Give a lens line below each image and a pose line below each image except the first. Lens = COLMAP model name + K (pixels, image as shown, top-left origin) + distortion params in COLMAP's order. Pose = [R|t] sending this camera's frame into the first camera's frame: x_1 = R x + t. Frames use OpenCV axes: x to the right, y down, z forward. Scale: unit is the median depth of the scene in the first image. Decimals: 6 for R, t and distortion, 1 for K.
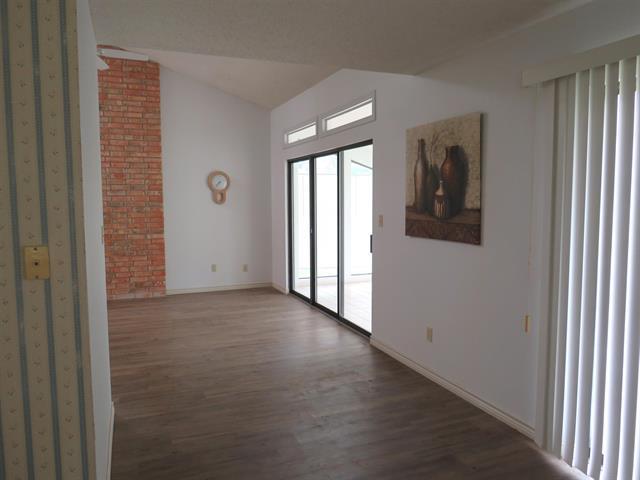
lens RADIAL K [[473.3, 0, 316.1], [0, 473.3, 239.8], [0, 0, 1]] dist [-0.023268, 0.006811]
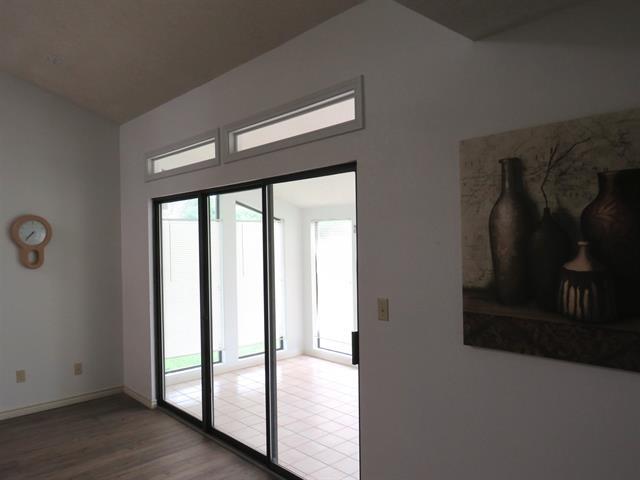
lens RADIAL K [[473.3, 0, 322.9], [0, 473.3, 239.5], [0, 0, 1]] dist [-0.023268, 0.006811]
pose [[0.932636, -0.010236, 0.360675, -0.120889], [0.043282, 0.995553, -0.083666, -0.076200], [-0.358214, 0.093641, 0.928932, 0.503066]]
